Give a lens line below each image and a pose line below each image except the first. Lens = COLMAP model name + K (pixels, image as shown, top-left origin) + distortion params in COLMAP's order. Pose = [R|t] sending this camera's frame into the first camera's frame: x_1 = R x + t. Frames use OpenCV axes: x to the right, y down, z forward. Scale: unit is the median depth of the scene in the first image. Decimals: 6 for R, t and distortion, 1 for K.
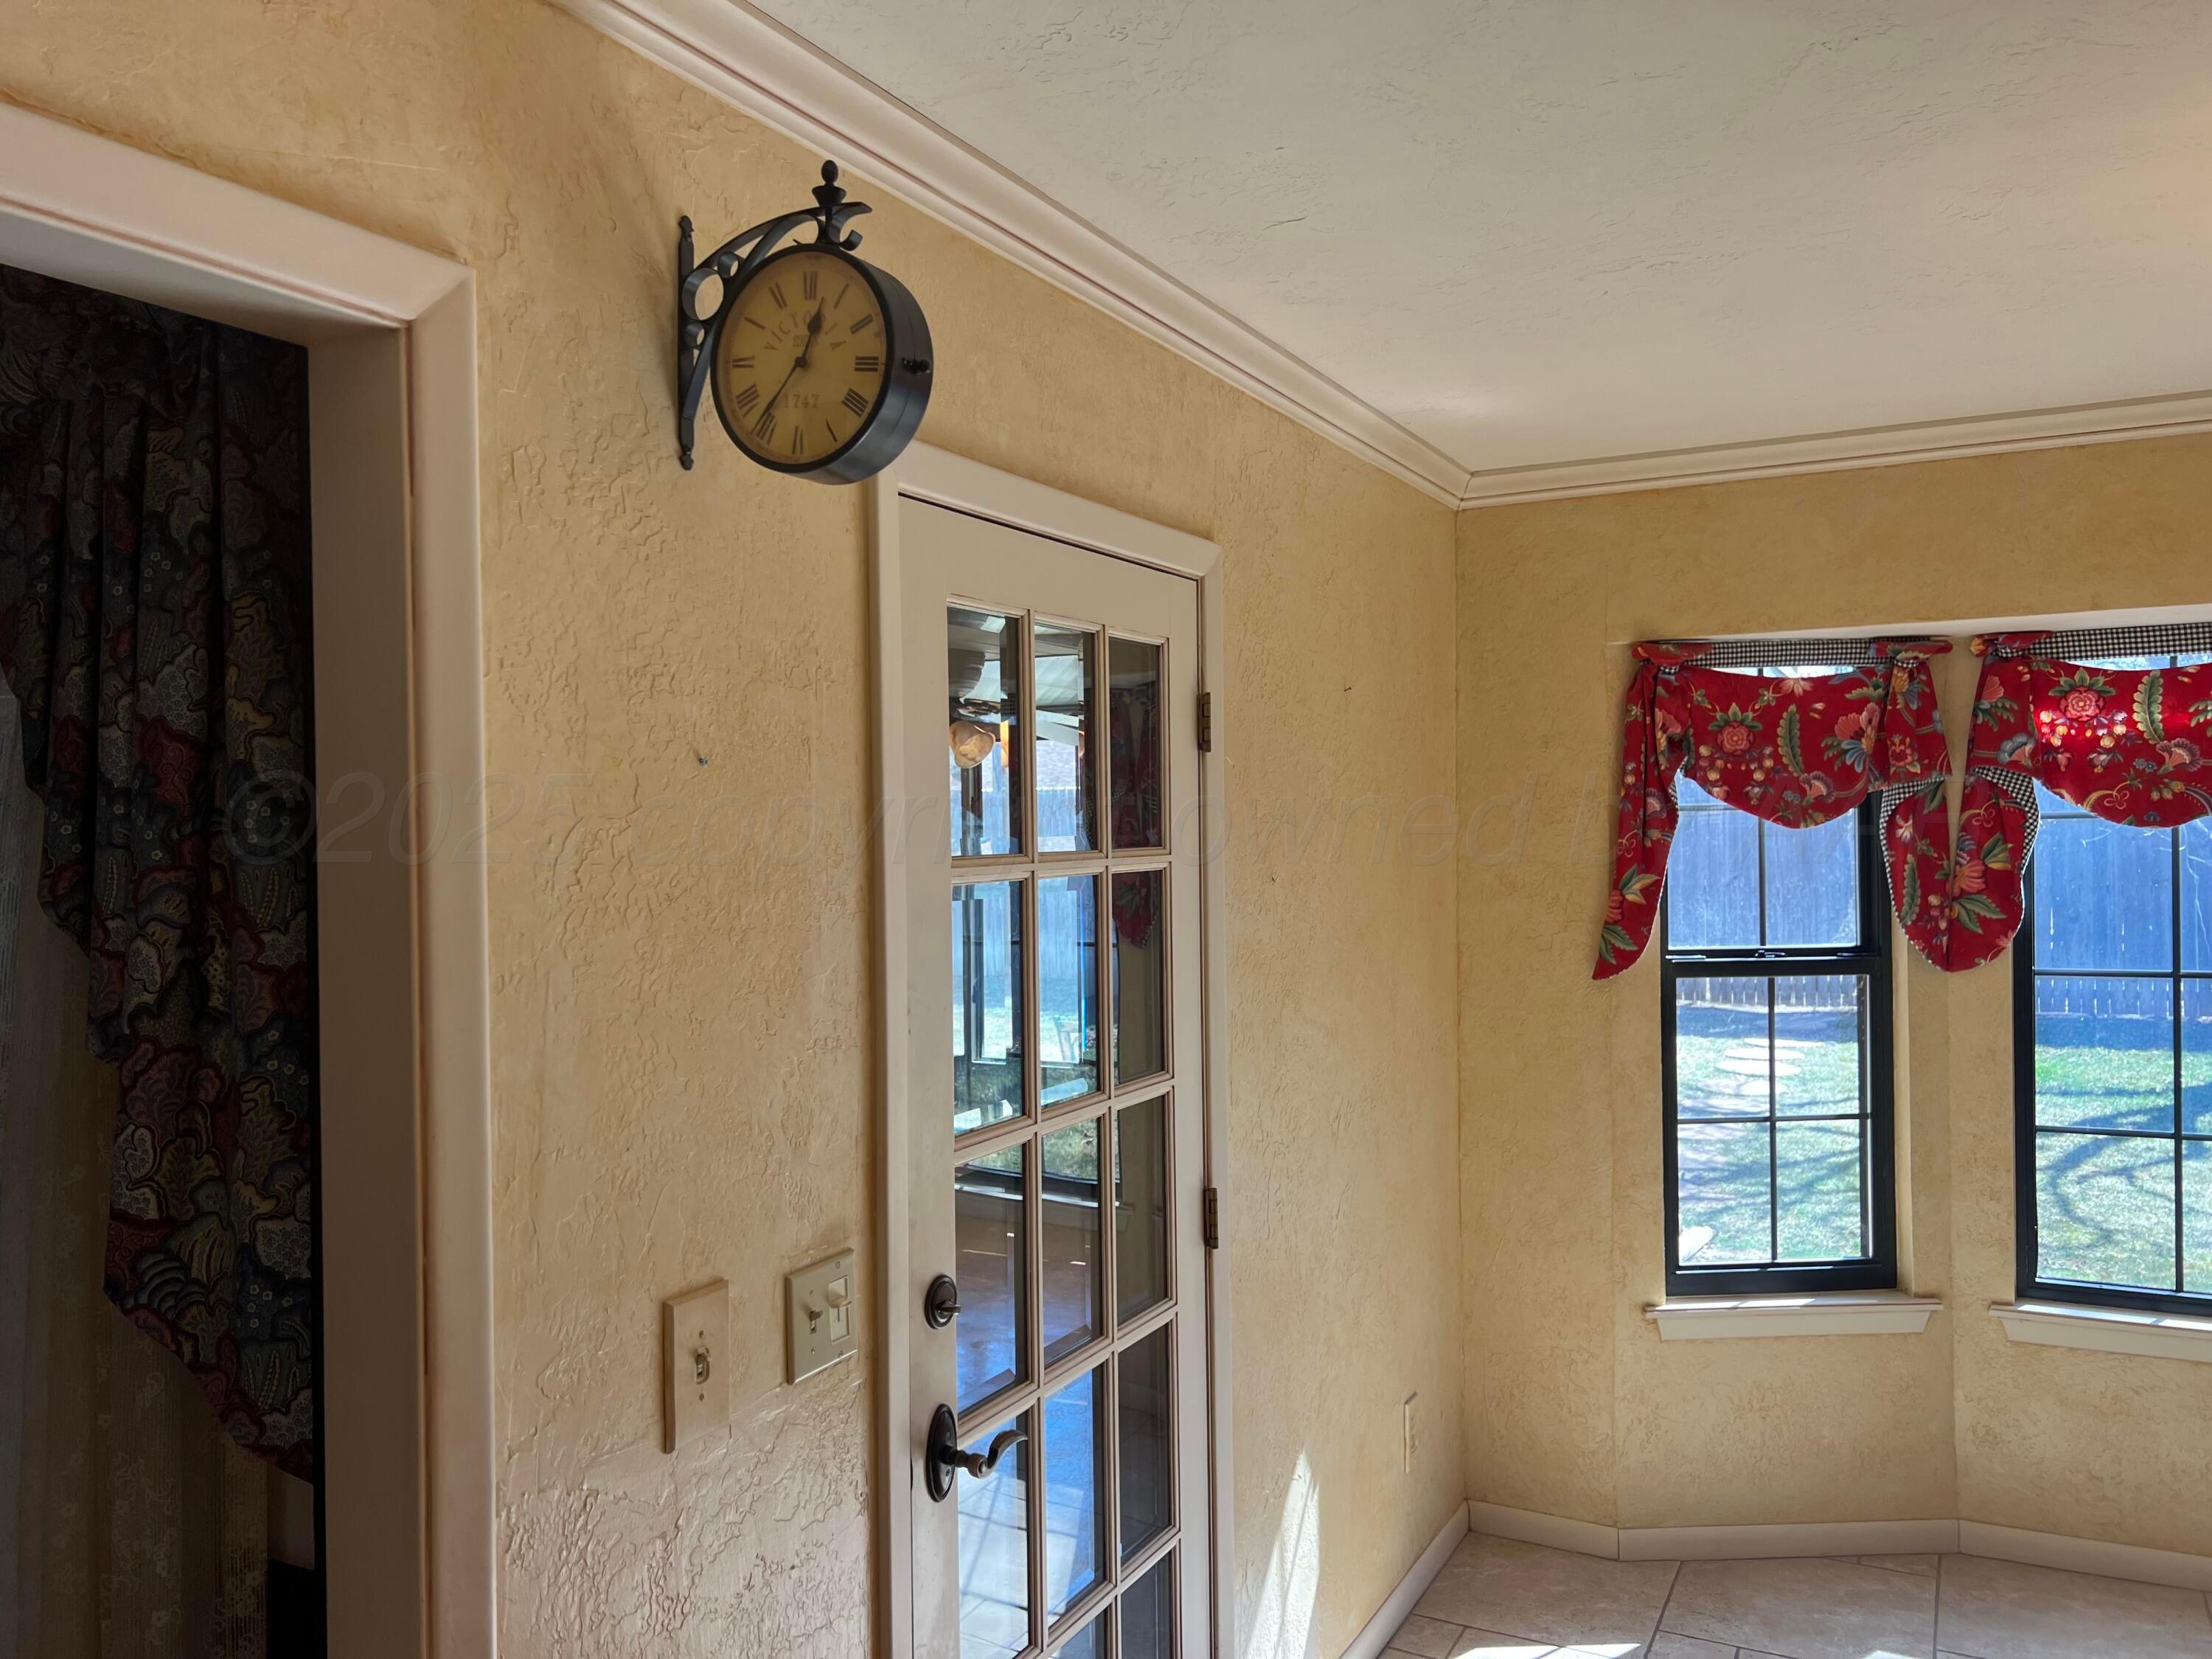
lens RADIAL K [[1667.9, 0, 1091.5], [0, 1667.9, 846.0], [0, 0, 1]] dist [0.064169, -0.075233]
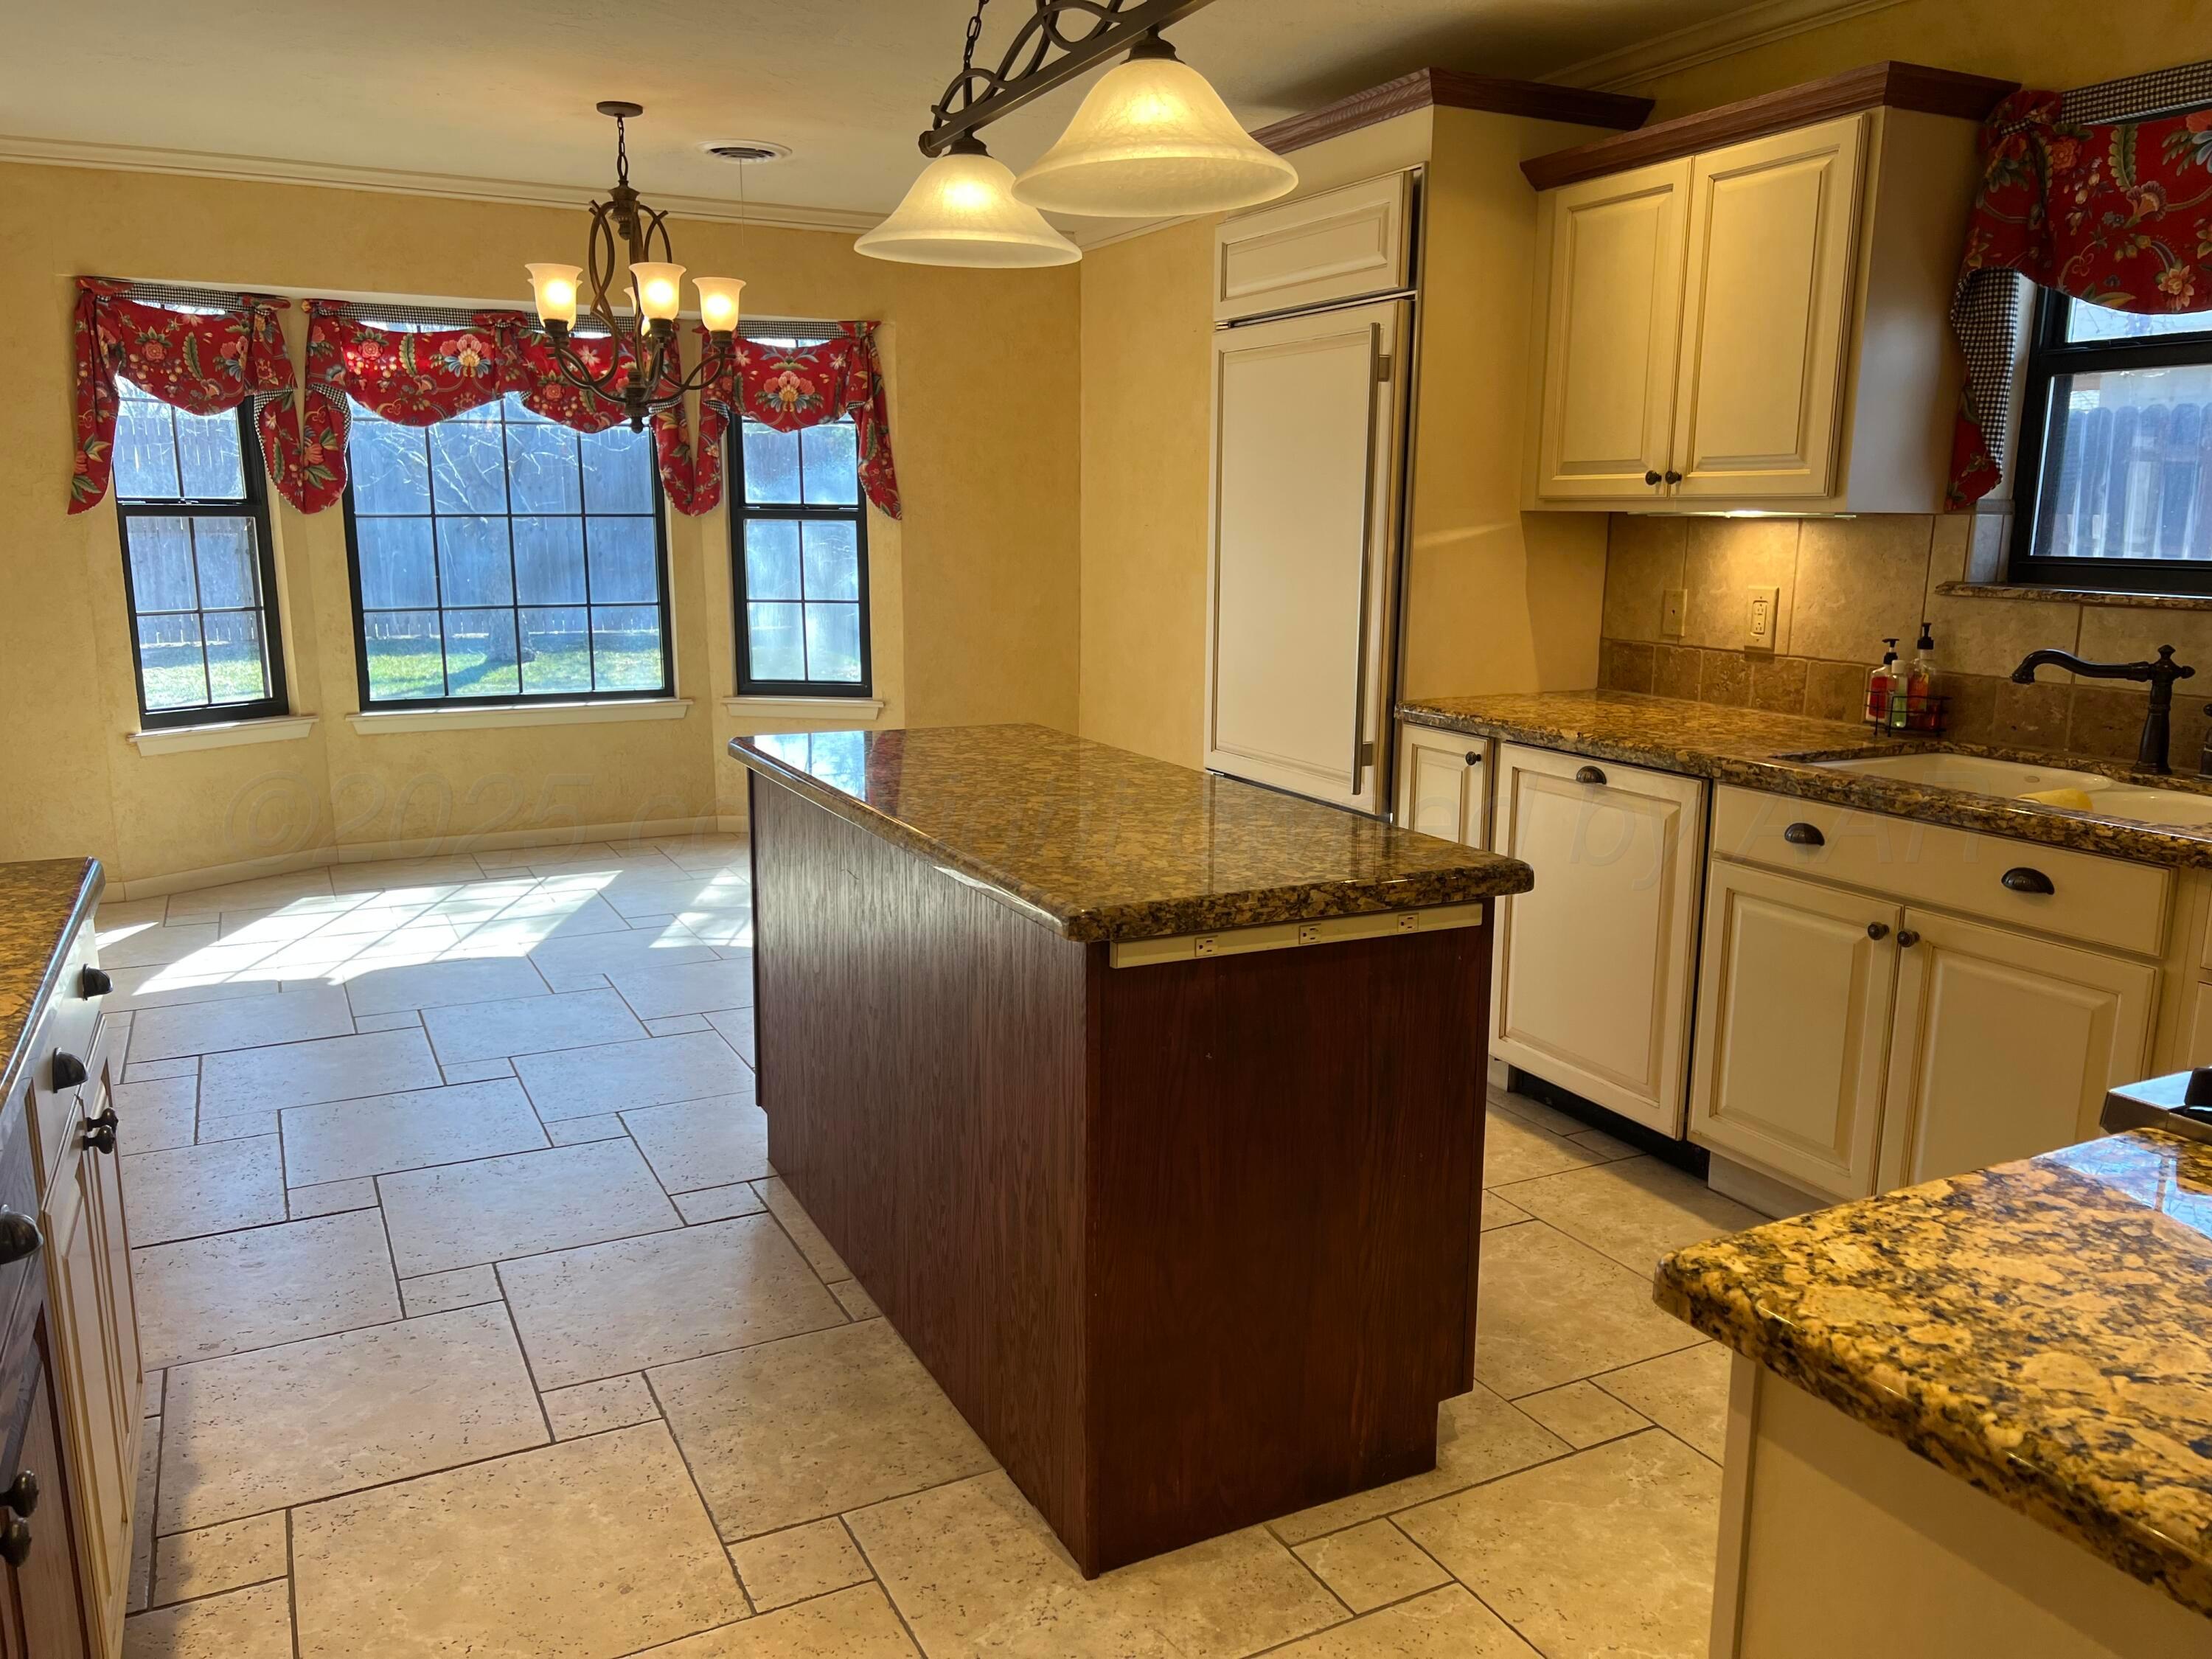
lens RADIAL K [[1667.9, 0, 1142.9], [0, 1667.9, 828.9], [0, 0, 1]] dist [0.064169, -0.075233]
pose [[0.574568, -0.137442, 0.806834, -0.380013], [-0.007075, 0.984928, 0.172818, 0.087599], [-0.818426, -0.105004, 0.564936, -0.606462]]
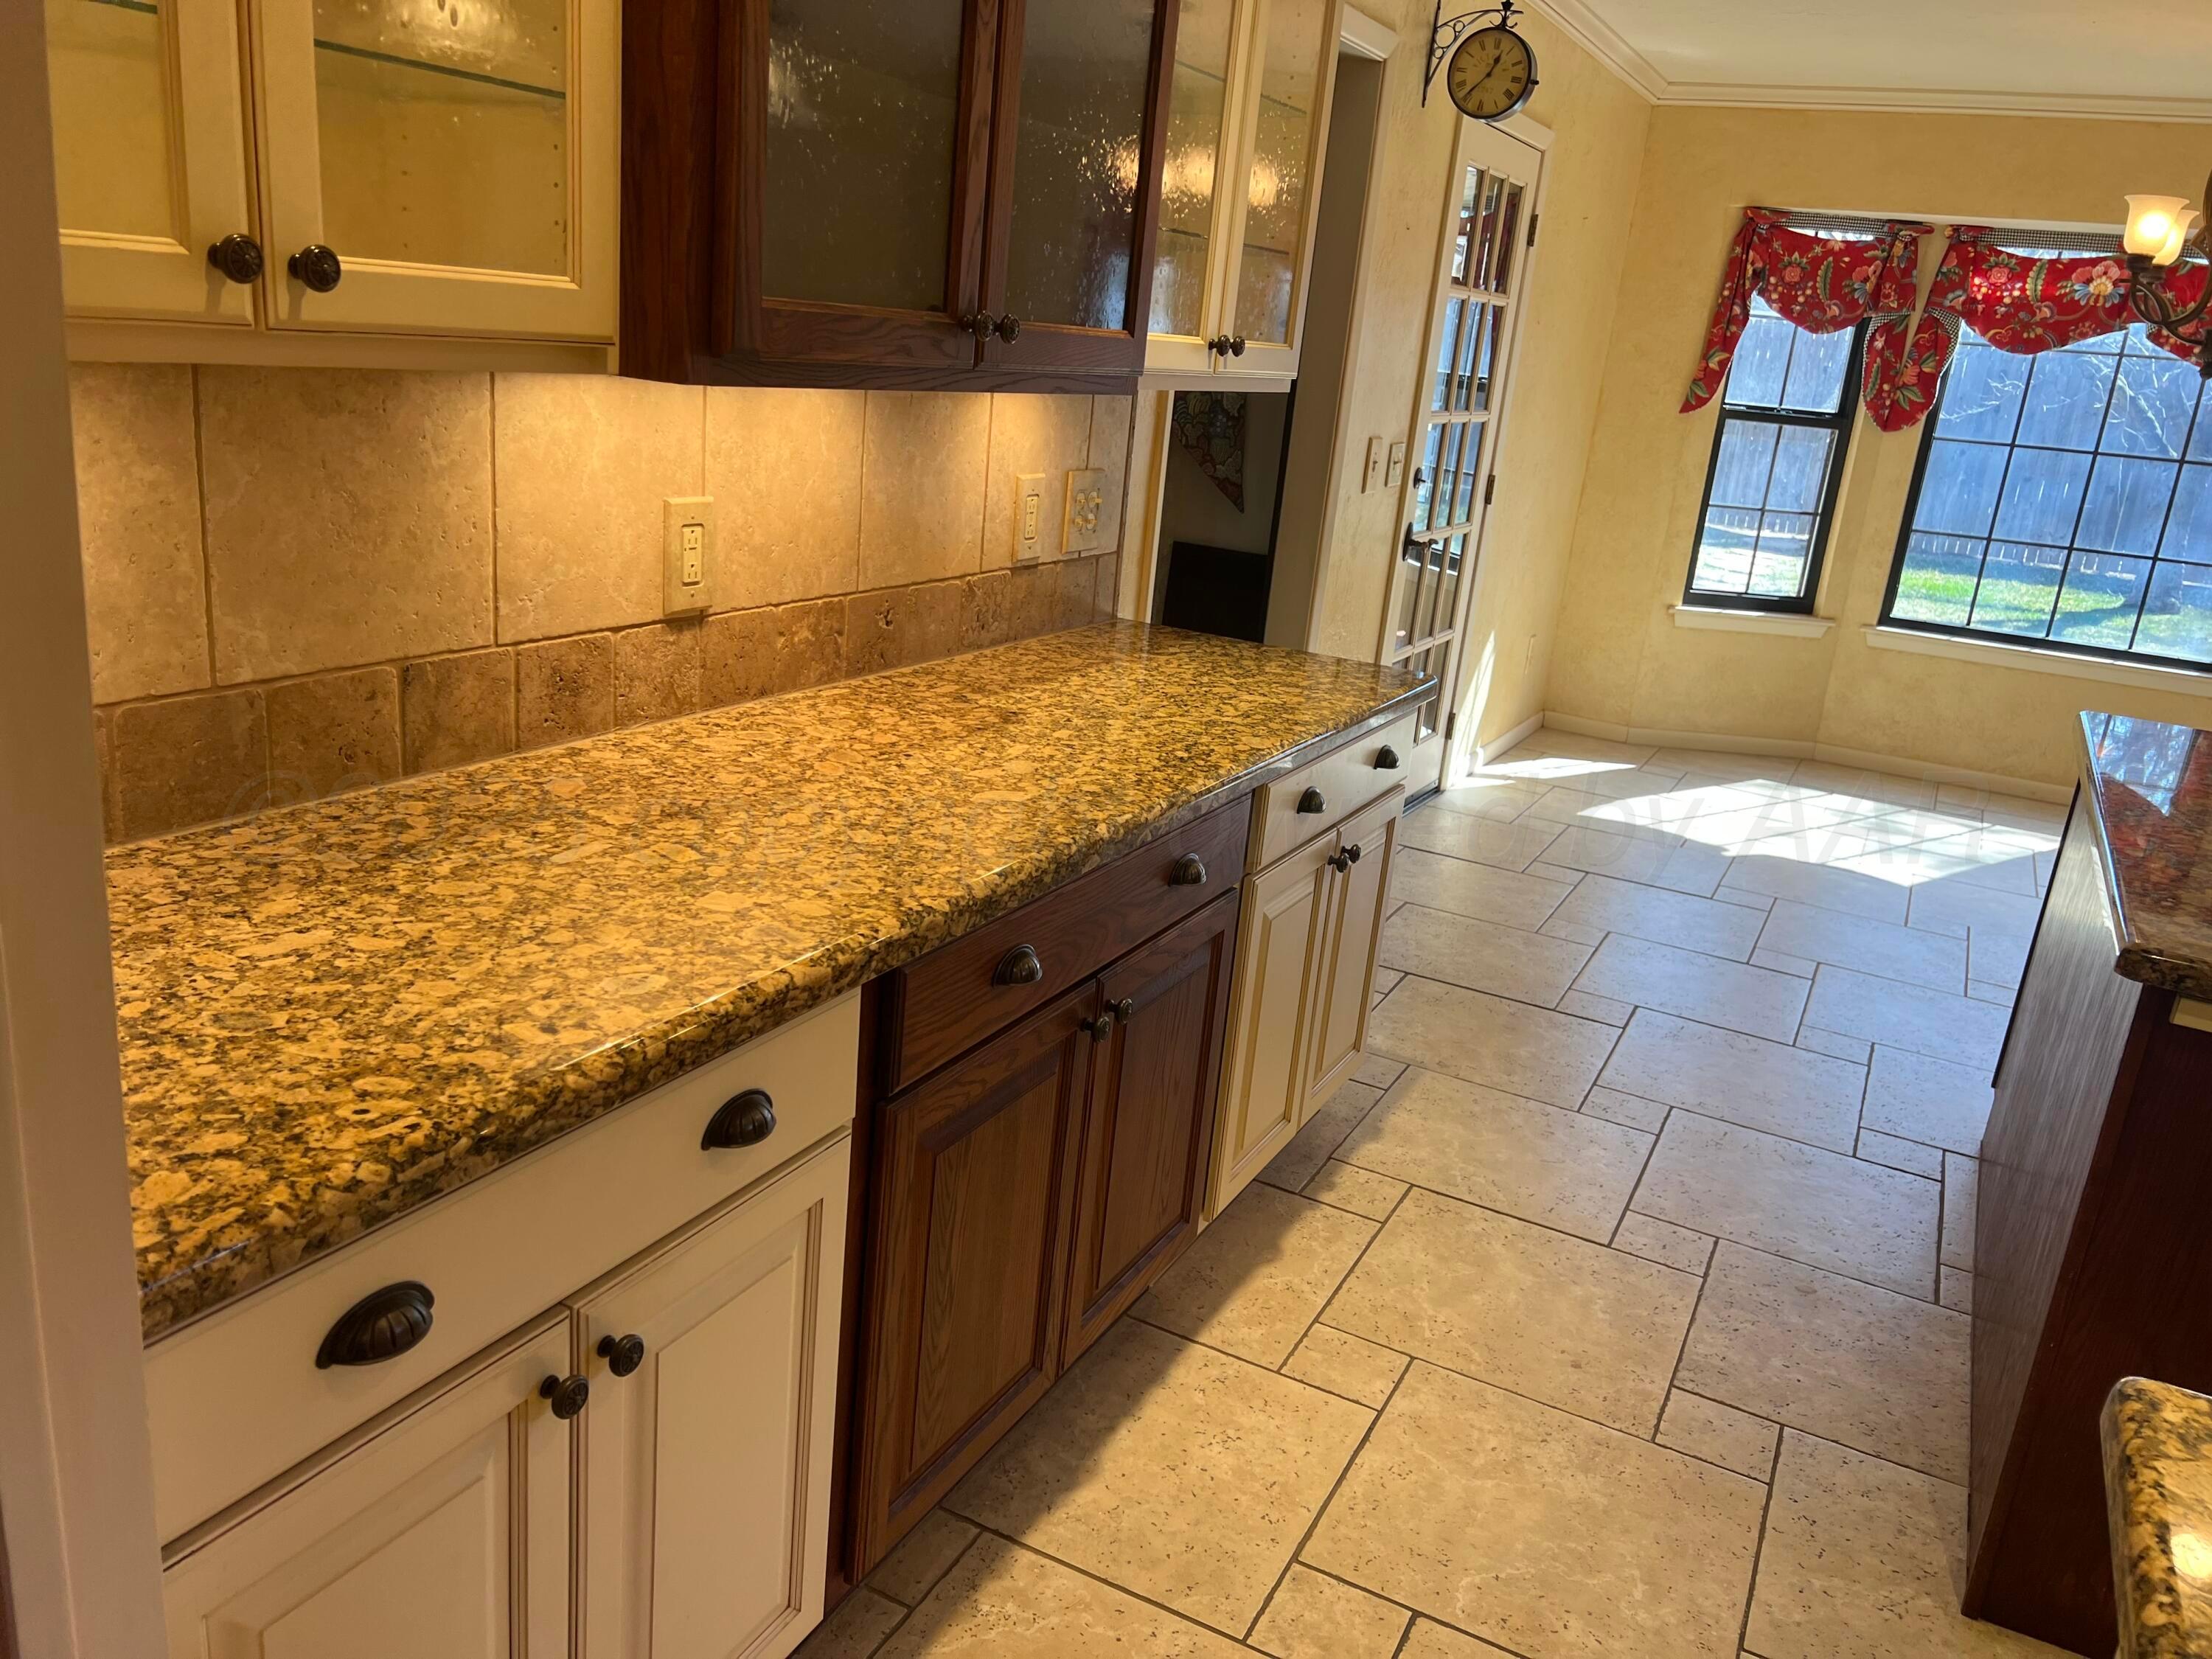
lens RADIAL K [[1667.9, 0, 1099.5], [0, 1667.9, 803.1], [0, 0, 1]] dist [0.064169, -0.075233]
pose [[0.994114, 0.102828, 0.034111, -0.300627], [-0.108202, 0.958124, 0.265123, 0.068914], [-0.005420, -0.267254, 0.963611, -0.741083]]
